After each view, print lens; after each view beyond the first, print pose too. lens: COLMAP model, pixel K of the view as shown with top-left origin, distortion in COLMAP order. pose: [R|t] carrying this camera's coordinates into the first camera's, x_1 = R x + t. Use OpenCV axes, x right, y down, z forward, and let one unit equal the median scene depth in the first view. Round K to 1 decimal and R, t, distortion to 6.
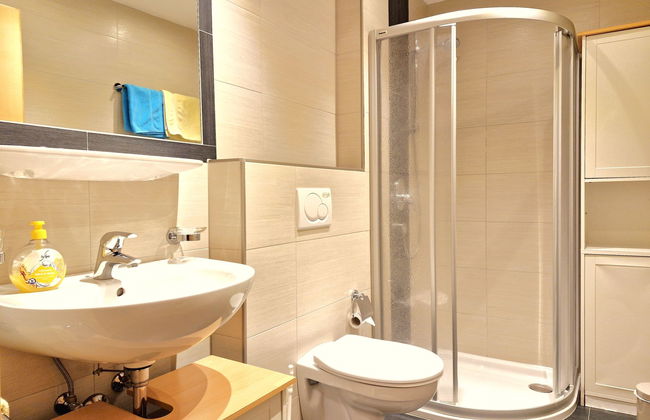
lens RADIAL K [[477.8, 0, 325.0], [0, 477.8, 210.0], [0, 0, 1]] dist [0.048833, -0.002926]
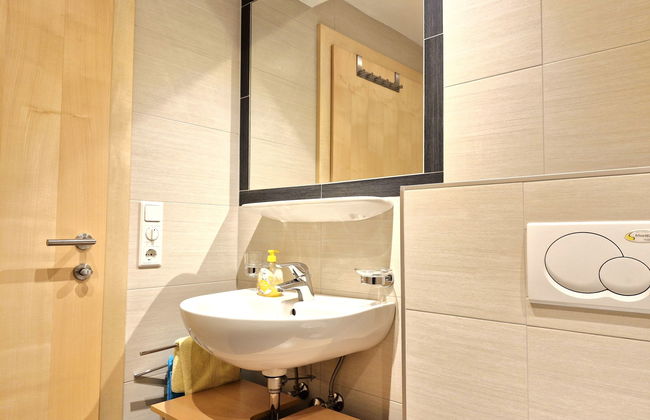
lens RADIAL K [[436.0, 0, 325.0], [0, 436.0, 210.0], [0, 0, 1]] dist [0.043505, -0.001032]
pose [[-0.159296, -0.048266, -0.986050, 0.513671], [-0.035926, 0.998426, -0.043068, -0.034360], [0.986577, 0.028564, -0.160780, 0.955666]]
